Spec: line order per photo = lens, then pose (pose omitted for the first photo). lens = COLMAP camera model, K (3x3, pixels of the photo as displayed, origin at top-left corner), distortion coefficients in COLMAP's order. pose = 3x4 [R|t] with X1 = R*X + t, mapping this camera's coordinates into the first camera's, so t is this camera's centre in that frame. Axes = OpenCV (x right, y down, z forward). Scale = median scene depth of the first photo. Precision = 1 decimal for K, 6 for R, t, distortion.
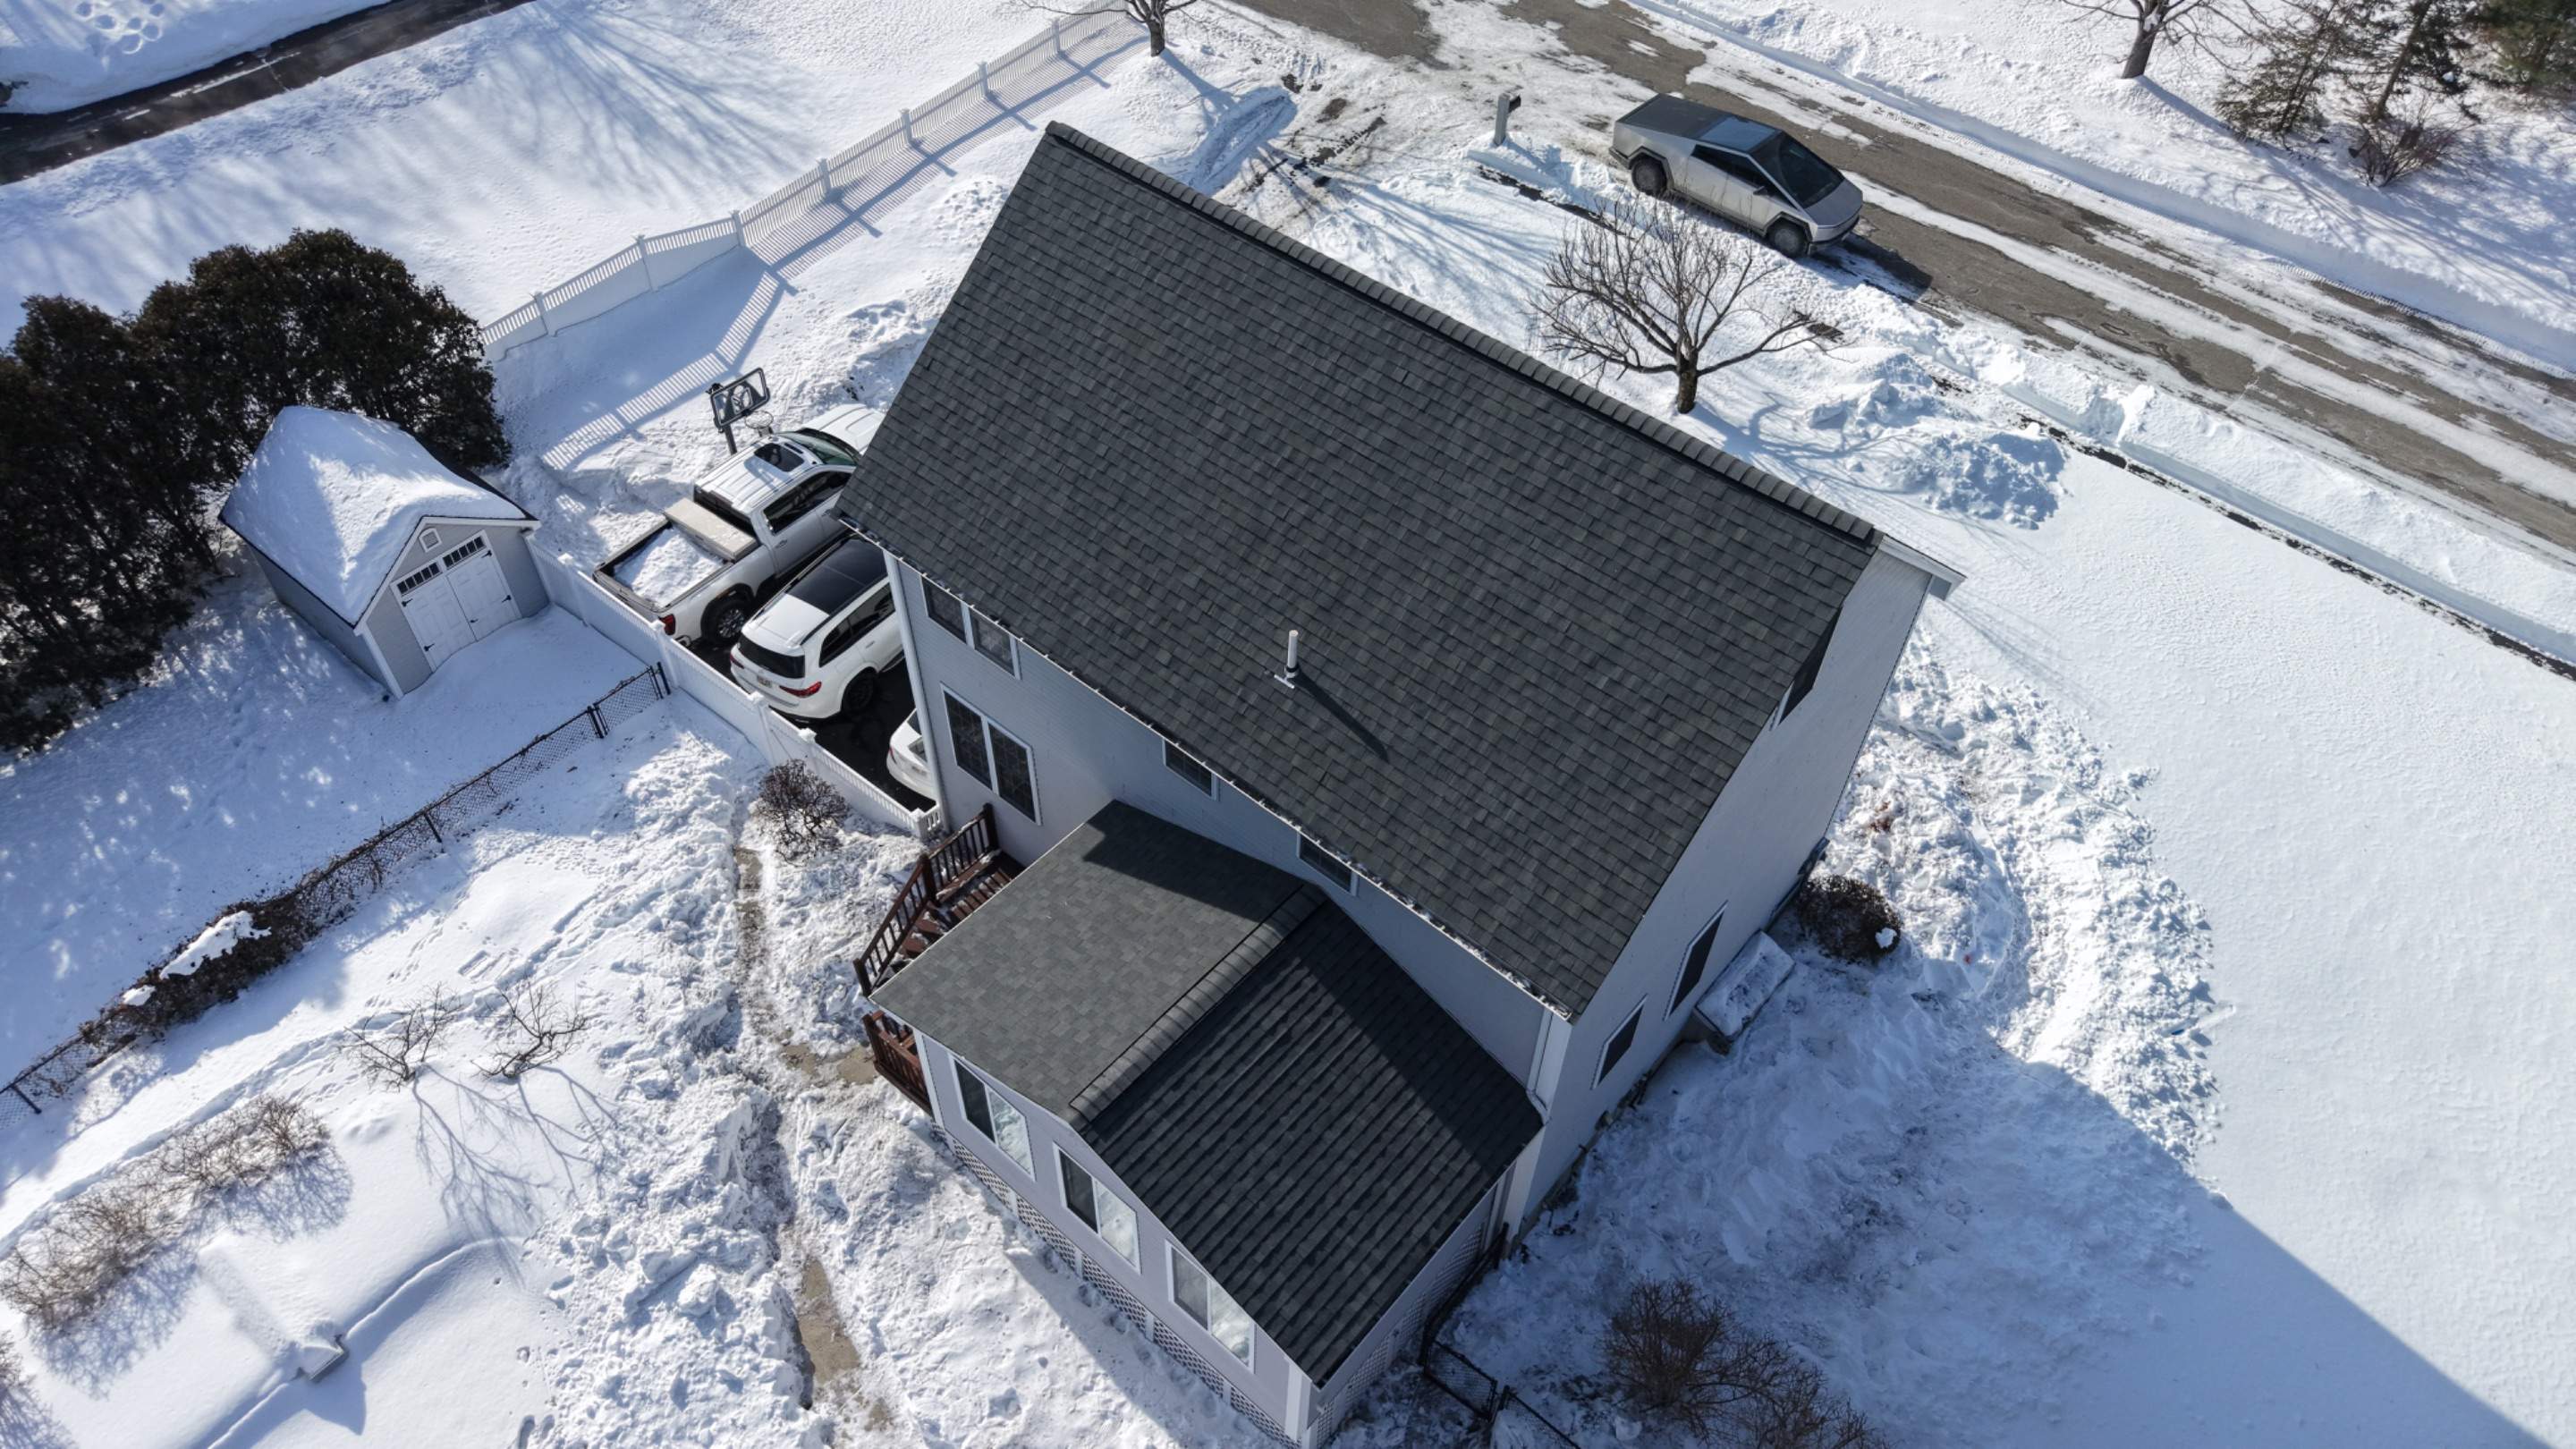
lens RADIAL K [[1745.4, 0, 1280.3], [0, 1745.4, 709.8], [0, 0, 1]] dist [0.006447, -0.001524]
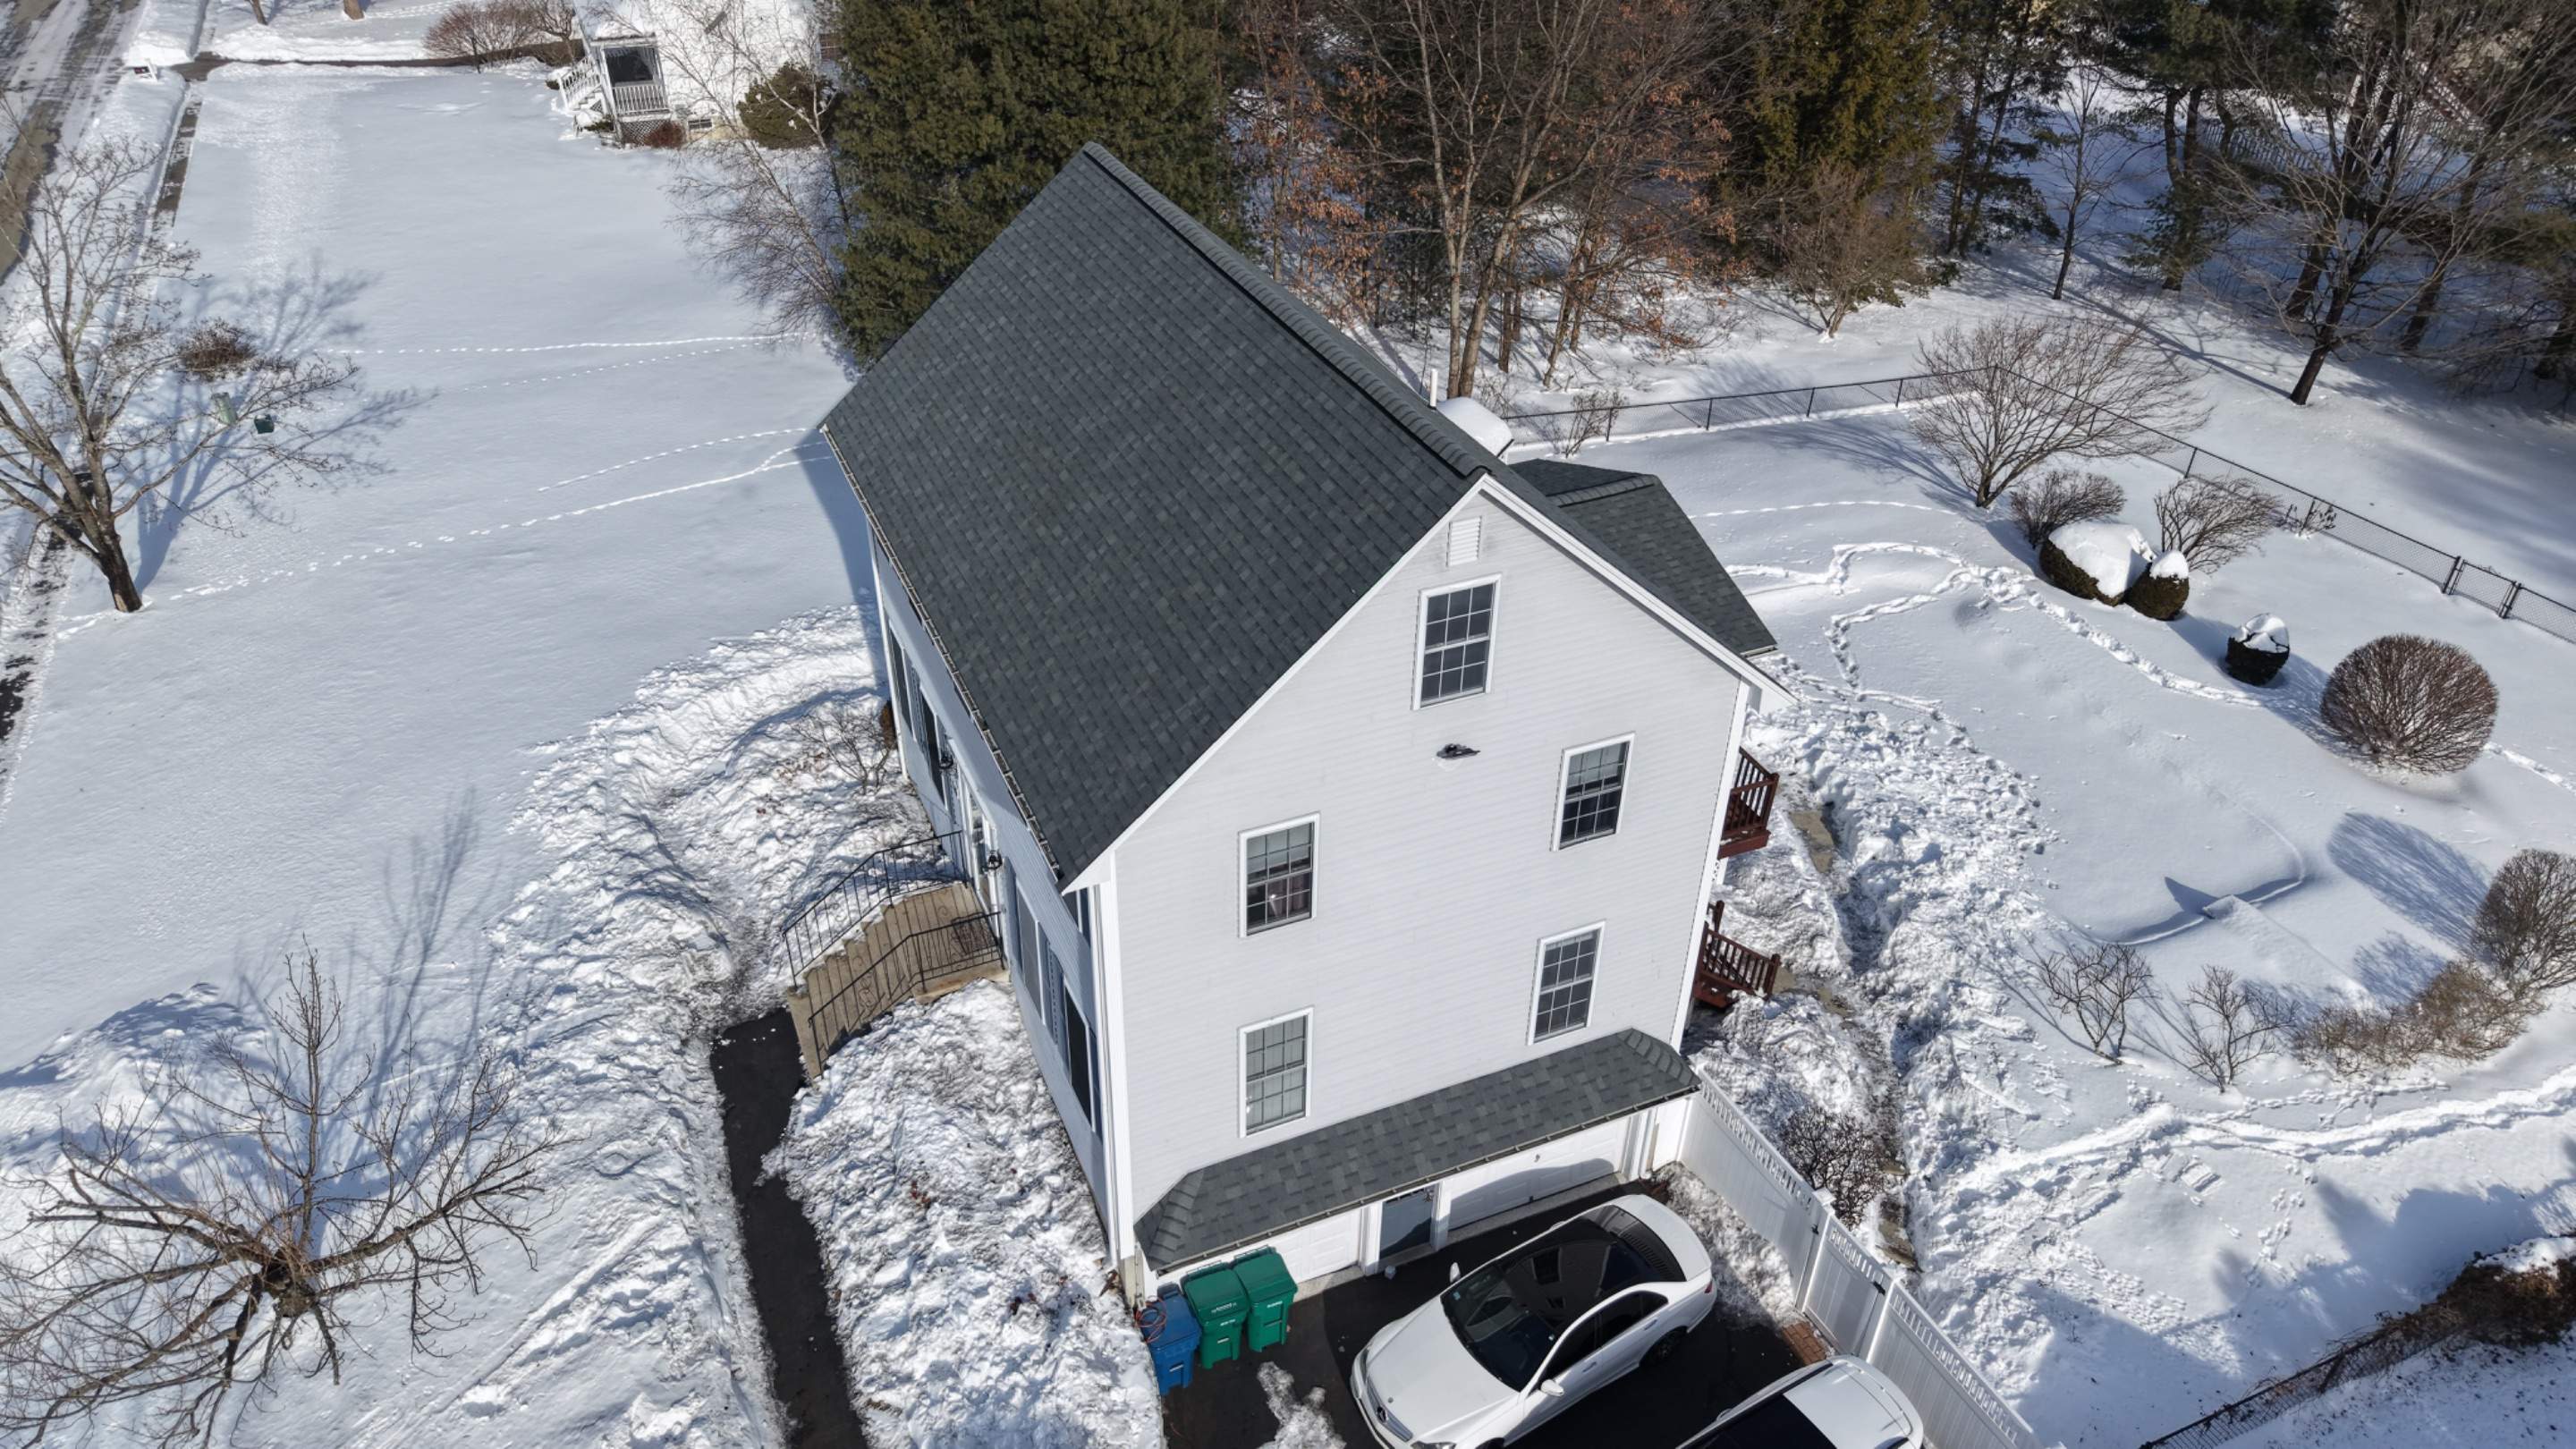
lens RADIAL K [[1731.1, 0, 1281.6], [0, 1731.1, 717.5], [0, 0, 1]] dist [0.008496, -0.006556]
pose [[-0.902073, -0.266351, 0.339591, -0.215534], [0.297880, 0.185132, 0.936479, -0.674985], [-0.312301, 0.945930, -0.087662, 0.784171]]
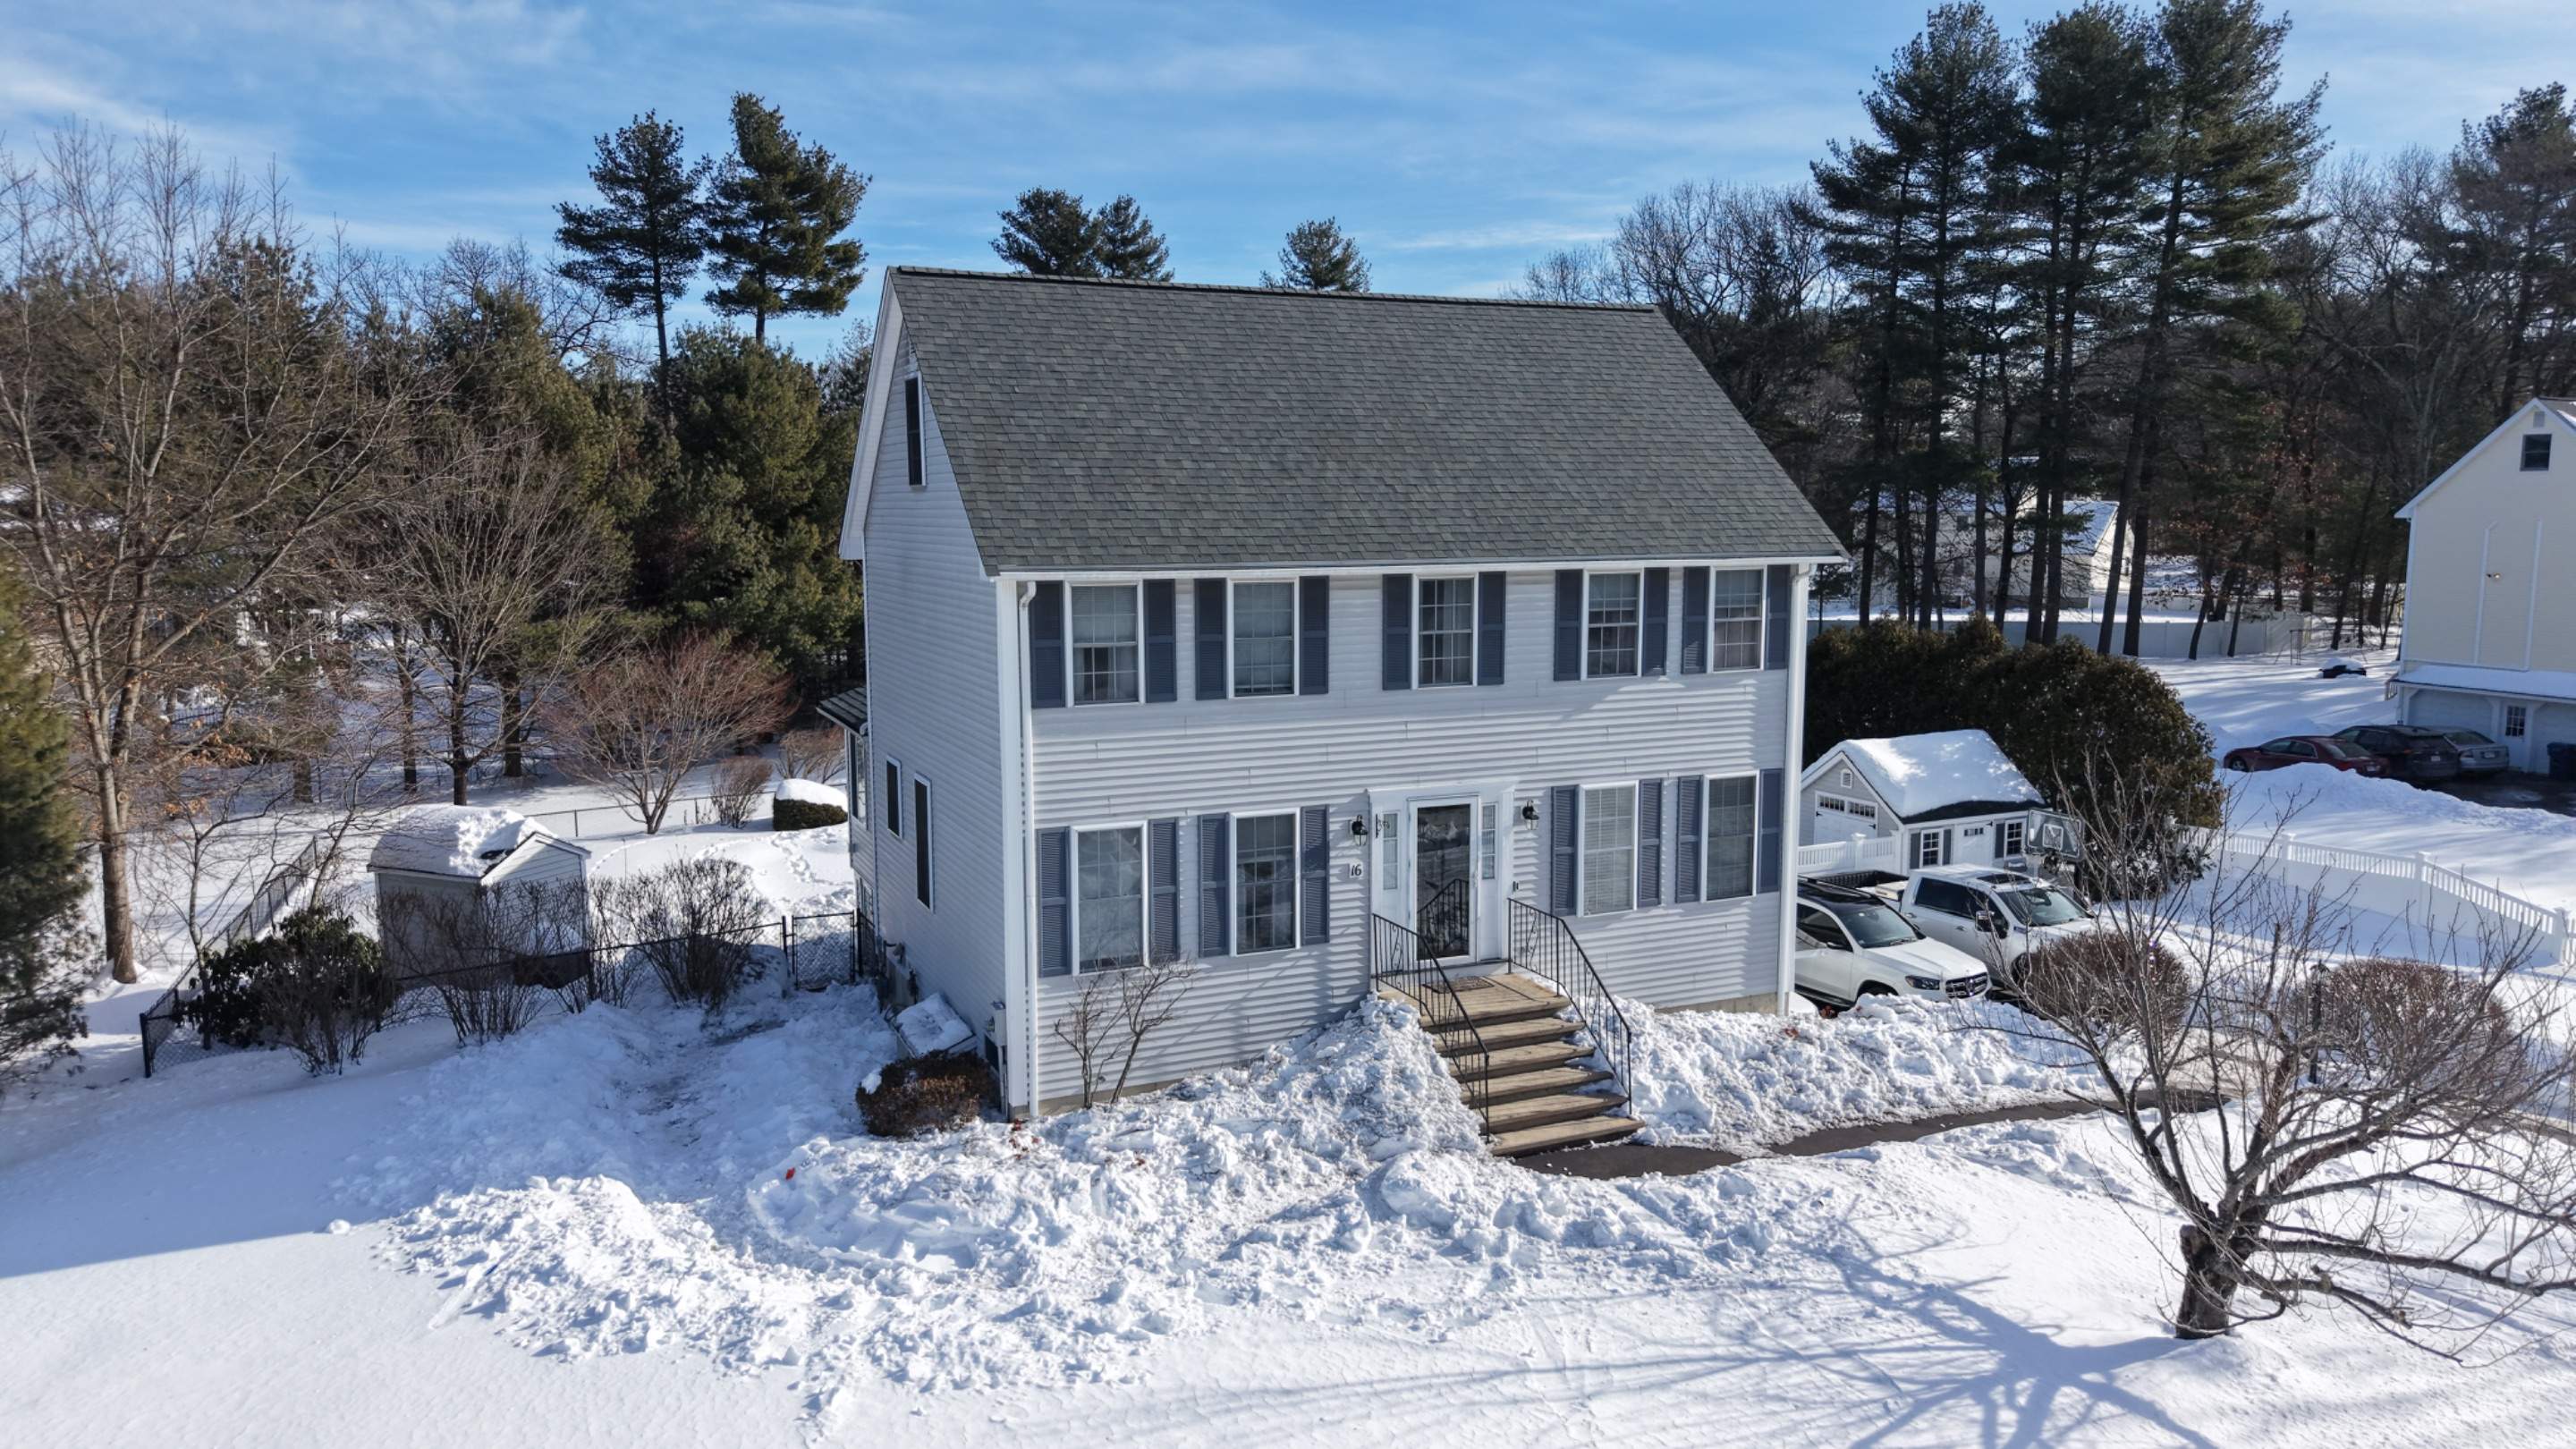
lens RADIAL K [[1731.1, 0, 1281.6], [0, 1731.1, 717.5], [0, 0, 1]] dist [0.008496, -0.006556]
pose [[-0.421086, 0.098850, -0.901618, 0.707363], [-0.674002, 0.631099, 0.383973, -0.288545], [0.606966, 0.769378, -0.199122, 0.857417]]
